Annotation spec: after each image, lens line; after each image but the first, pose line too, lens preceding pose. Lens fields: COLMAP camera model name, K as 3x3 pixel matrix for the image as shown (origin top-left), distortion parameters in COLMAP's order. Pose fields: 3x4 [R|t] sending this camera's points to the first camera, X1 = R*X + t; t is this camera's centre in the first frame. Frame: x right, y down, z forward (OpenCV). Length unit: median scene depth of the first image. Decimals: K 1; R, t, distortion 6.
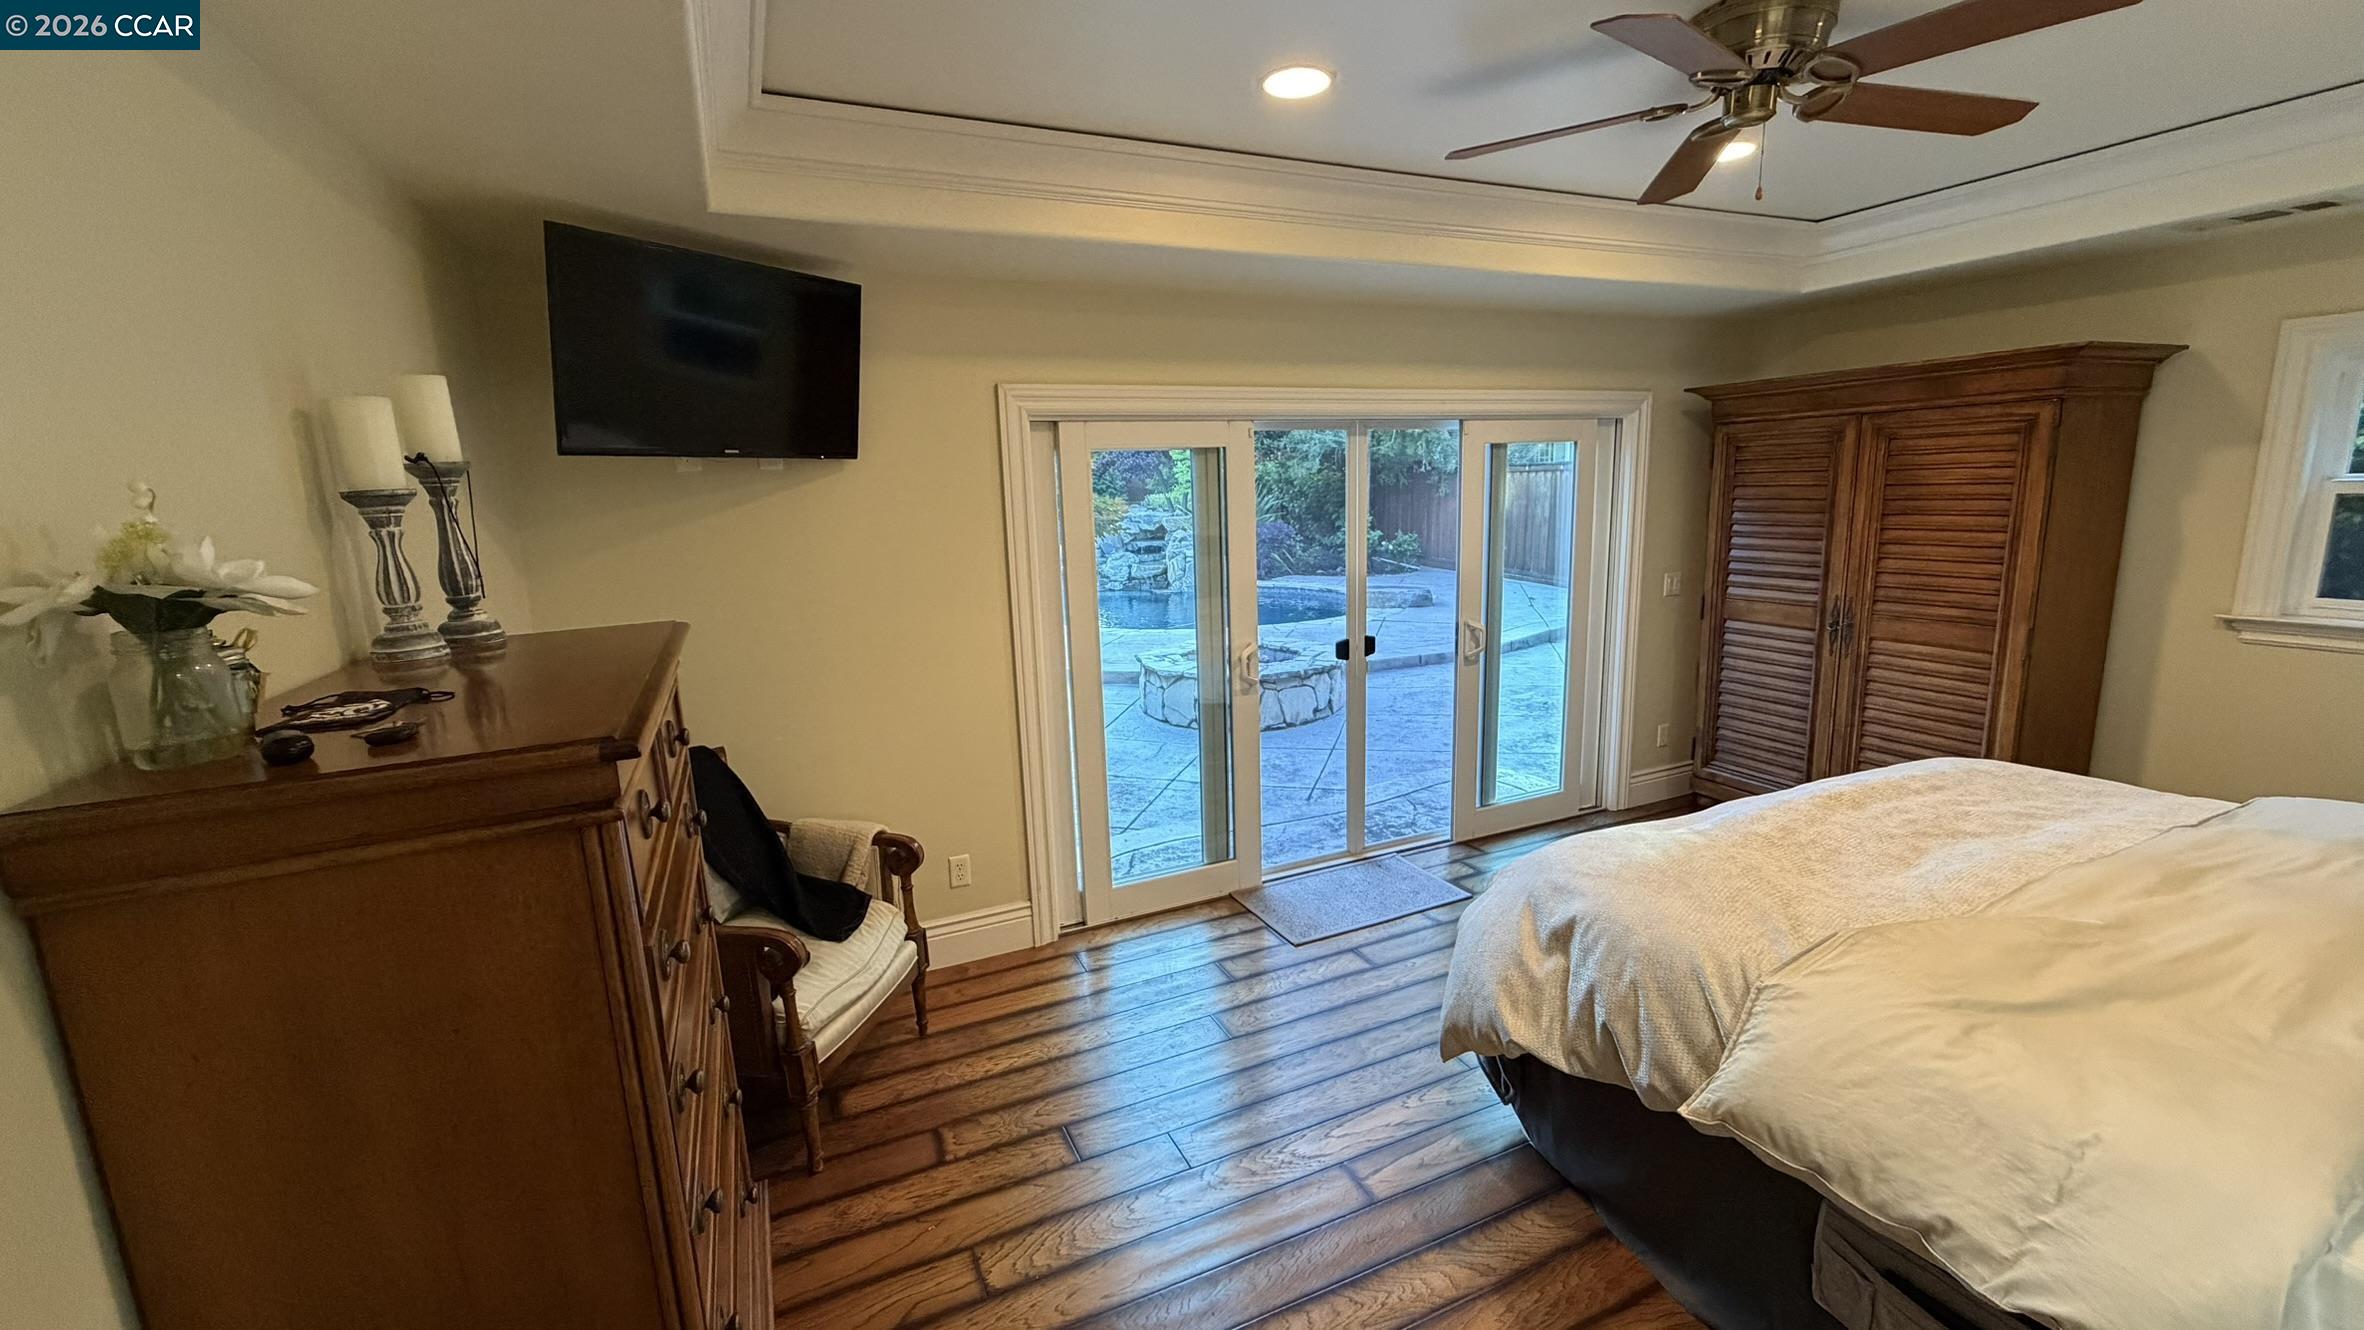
lens RADIAL K [[941.8, 0, 1176.5], [0, 941.8, 650.7], [0, 0, 1]] dist [0.000693, 0.000805]
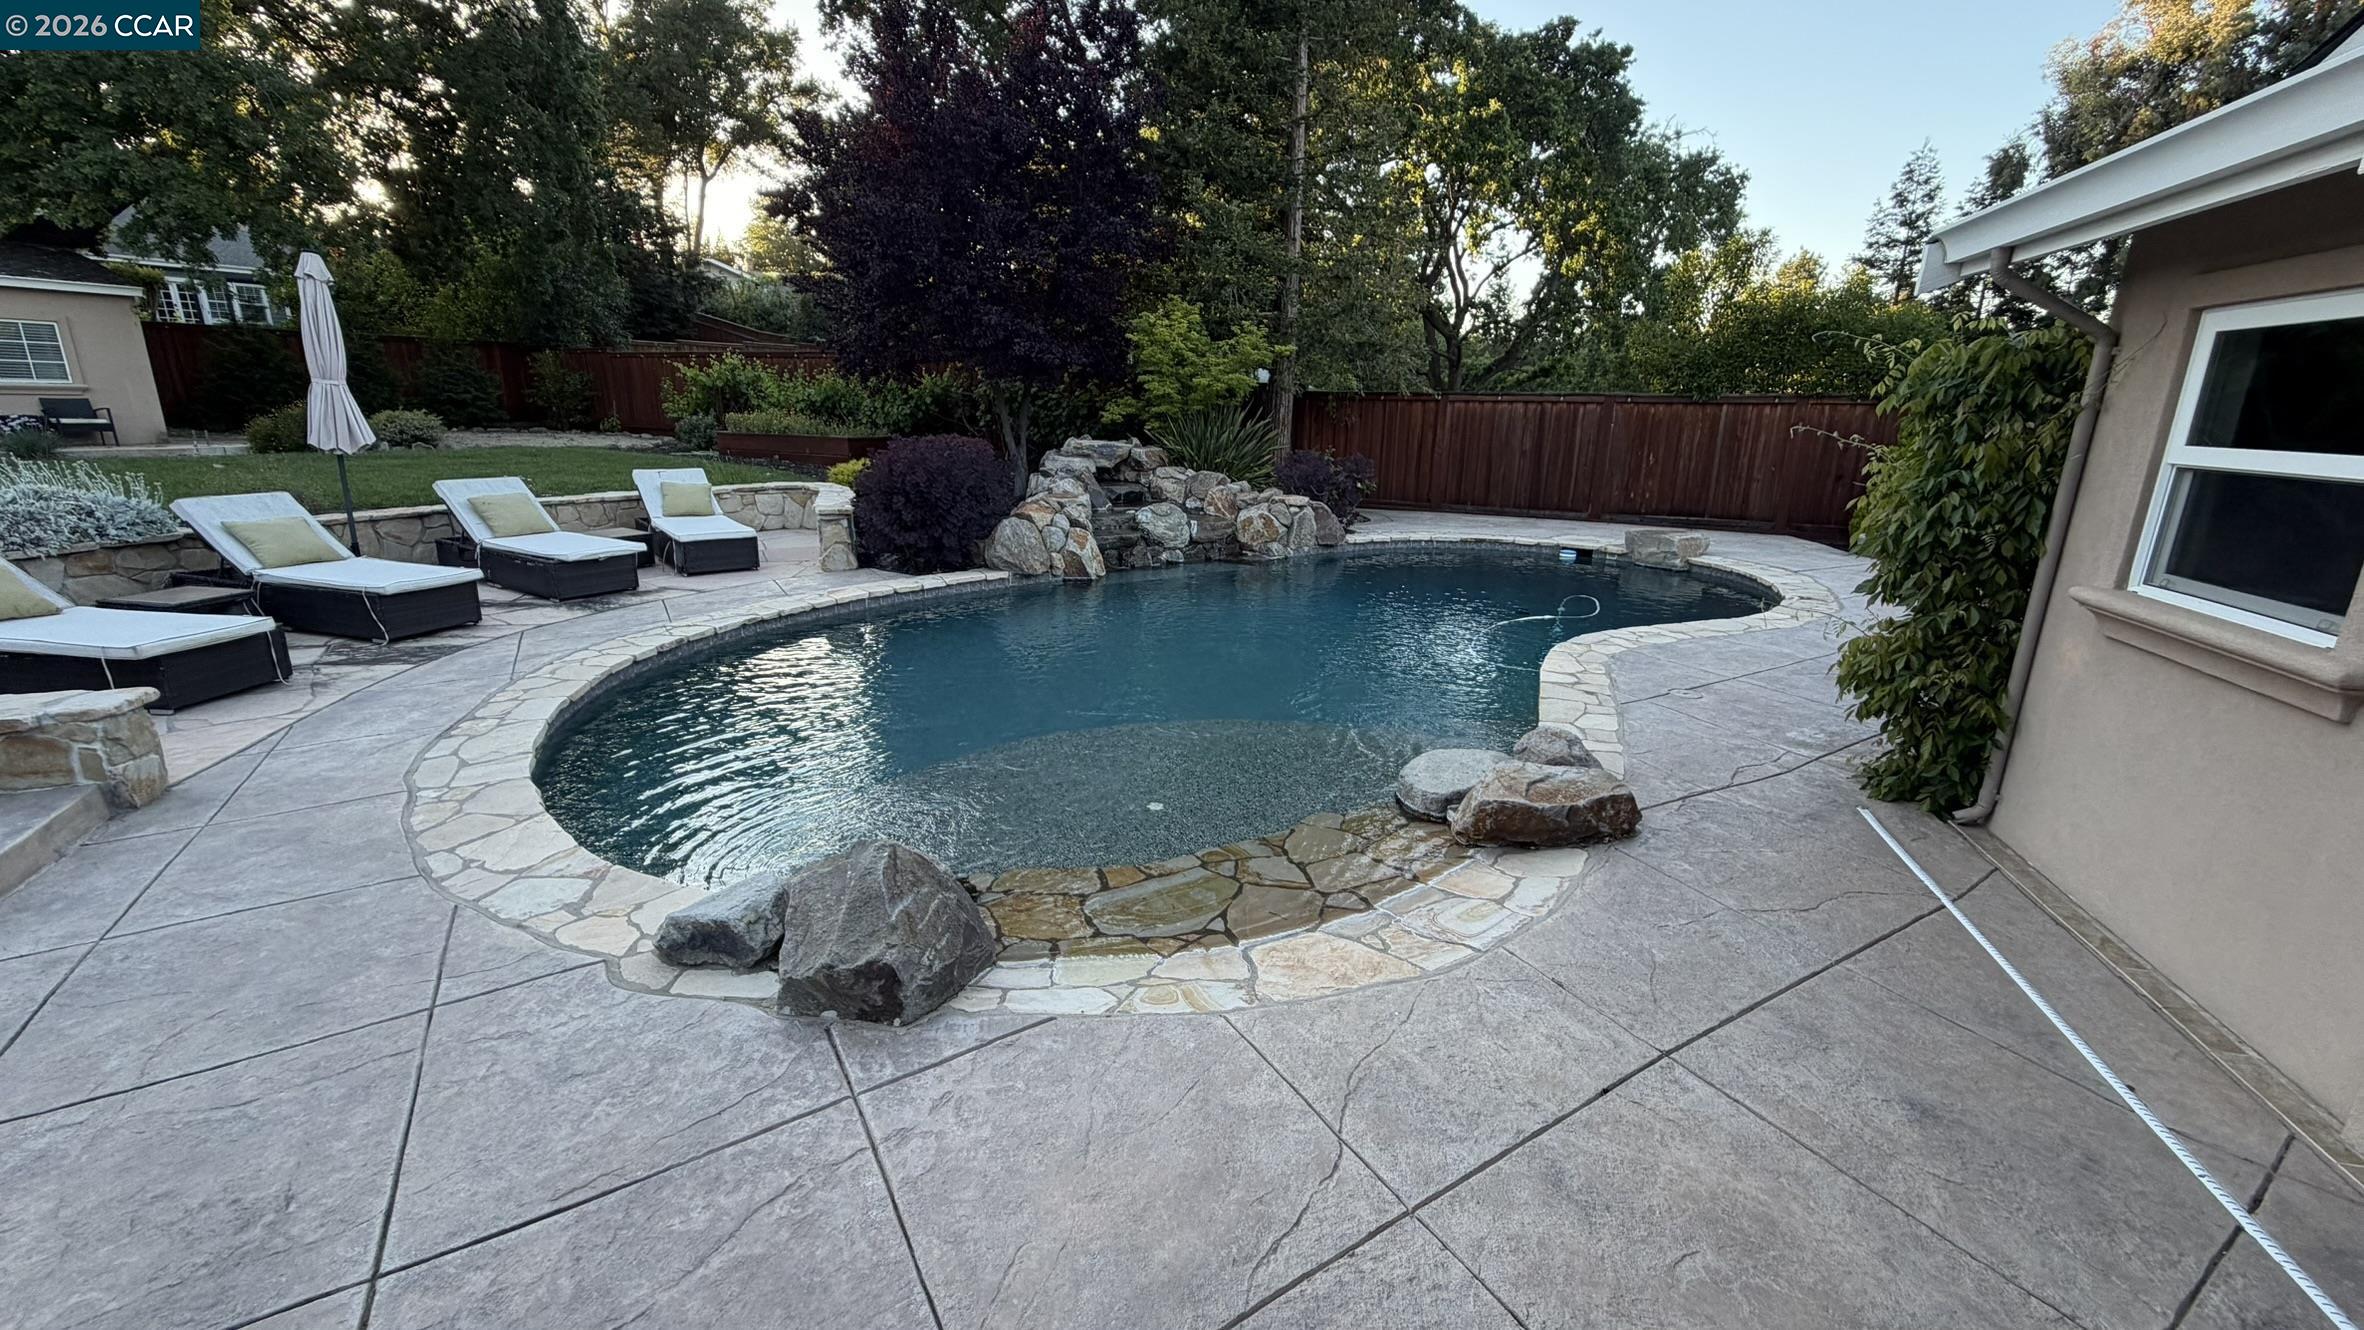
lens RADIAL K [[933.1, 0, 1175.2], [0, 933.1, 663.6], [0, 0, 1]] dist [-0.002773, -0.000018]
pose [[0.667873, -0.153367, 0.728303, -2.564333], [0.099642, 0.988155, 0.116713, -0.340657], [-0.737576, -0.005380, 0.675243, 2.772006]]
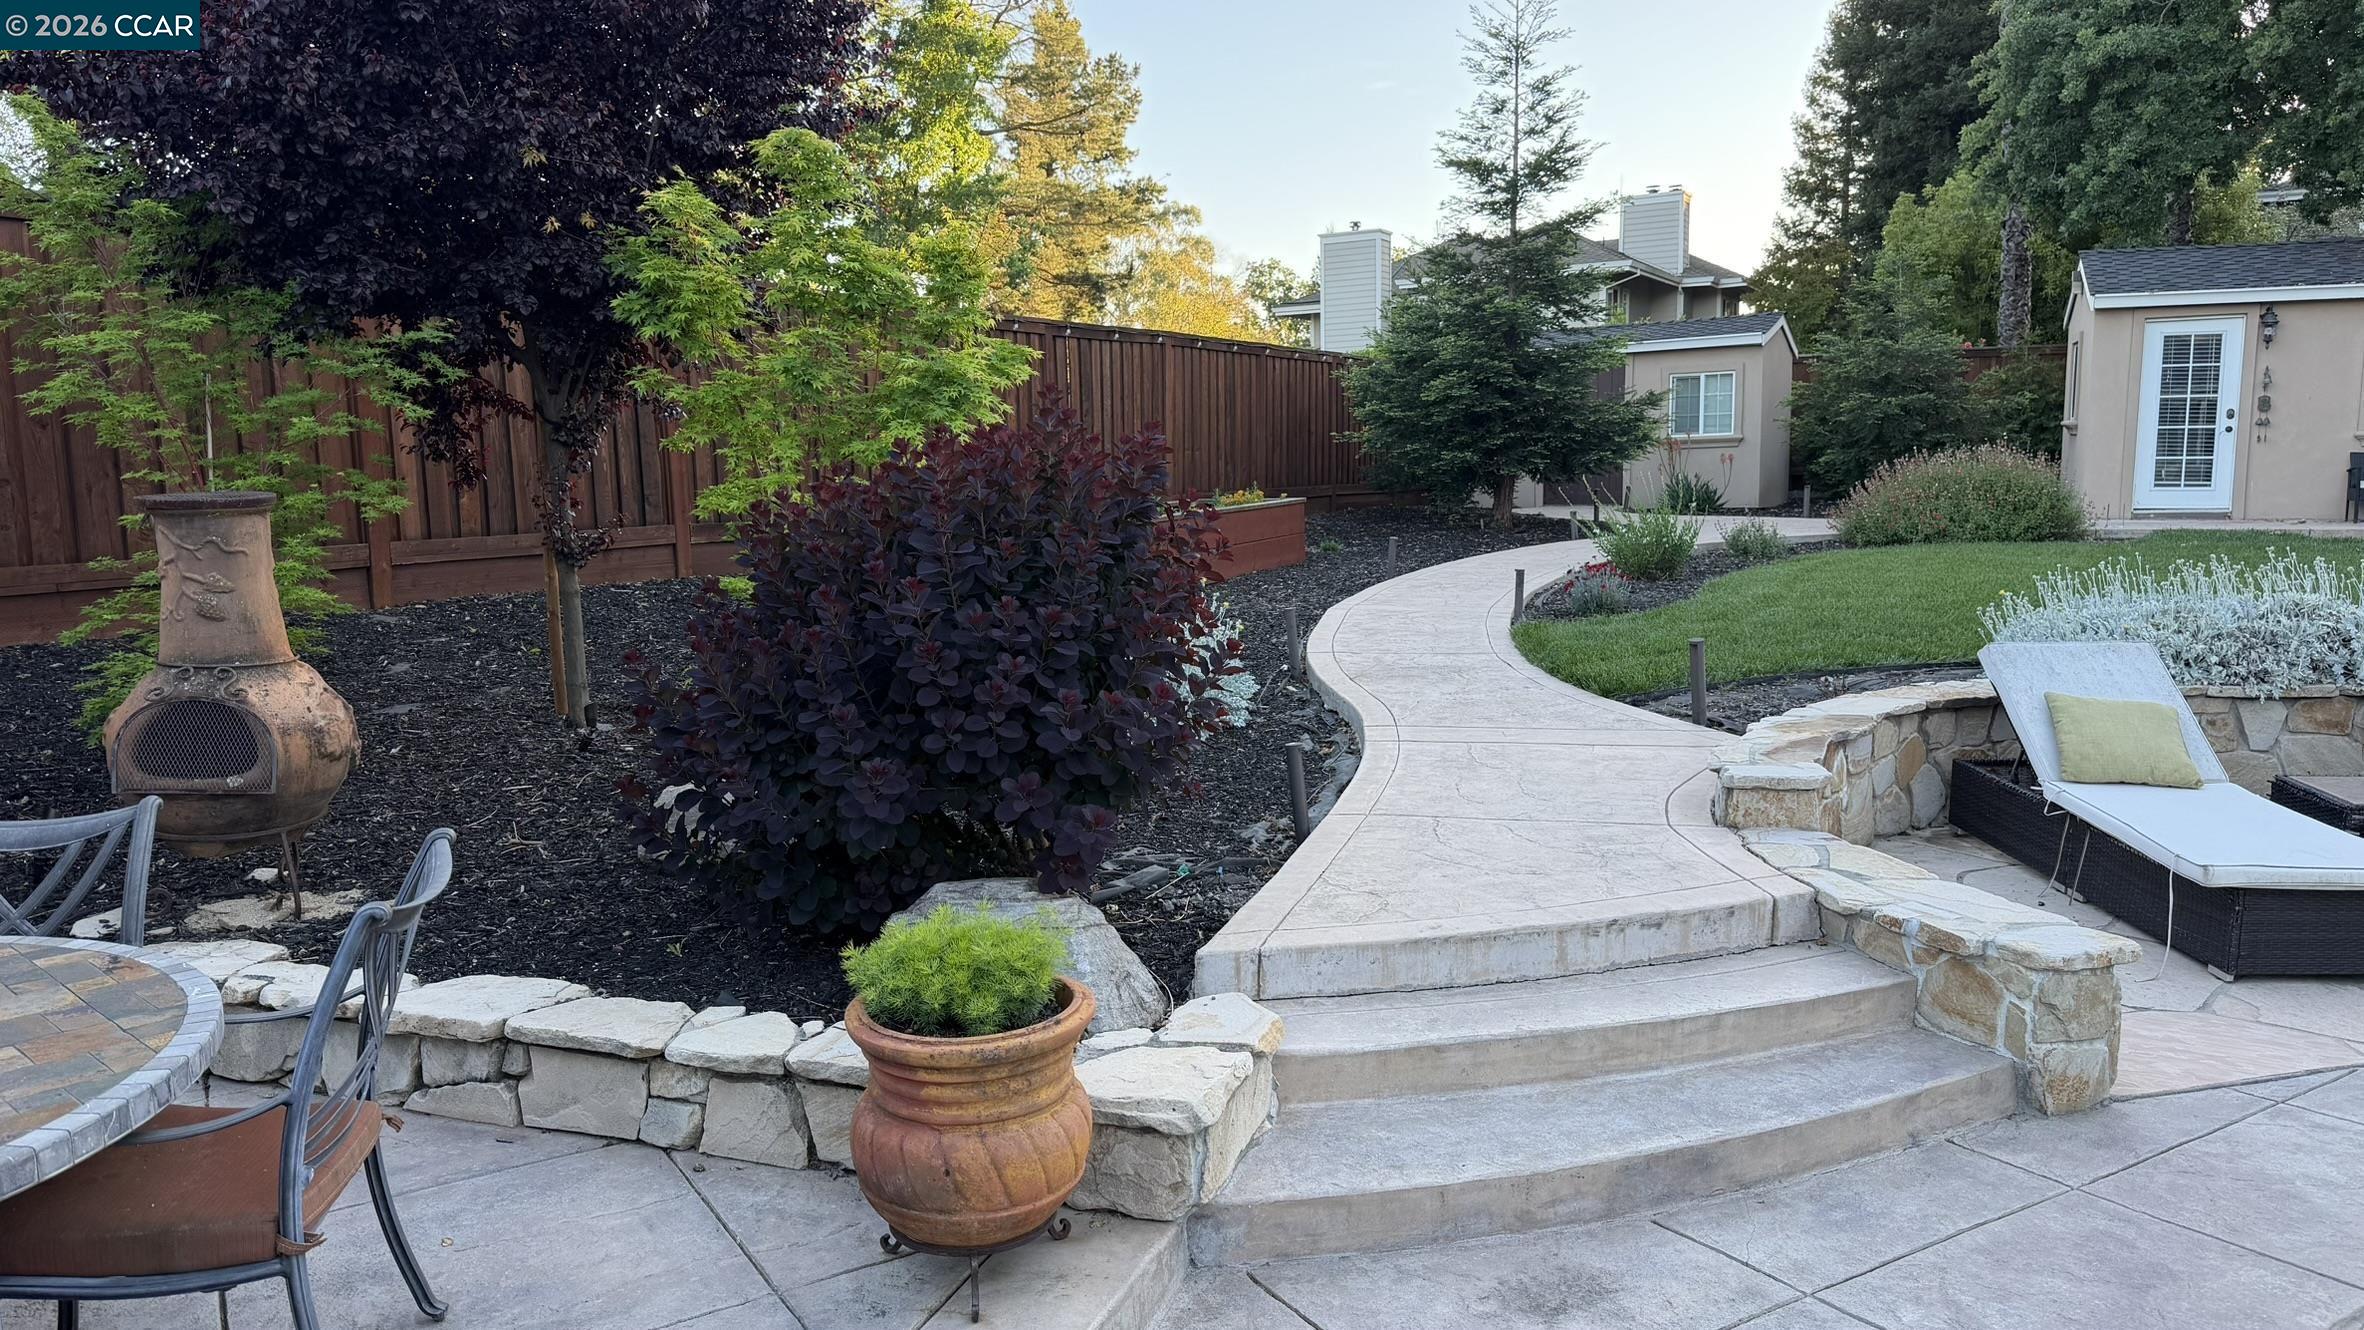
lens RADIAL K [[1649.9, 0, 1182.2], [0, 1649.9, 678.1], [0, 0, 1]] dist [0.044809, -0.062058]
pose [[0.738866, 0.113582, -0.664211, -2.302218], [-0.132691, 0.990917, 0.021845, -0.431994], [0.660659, 0.071994, 0.747226, 3.007193]]
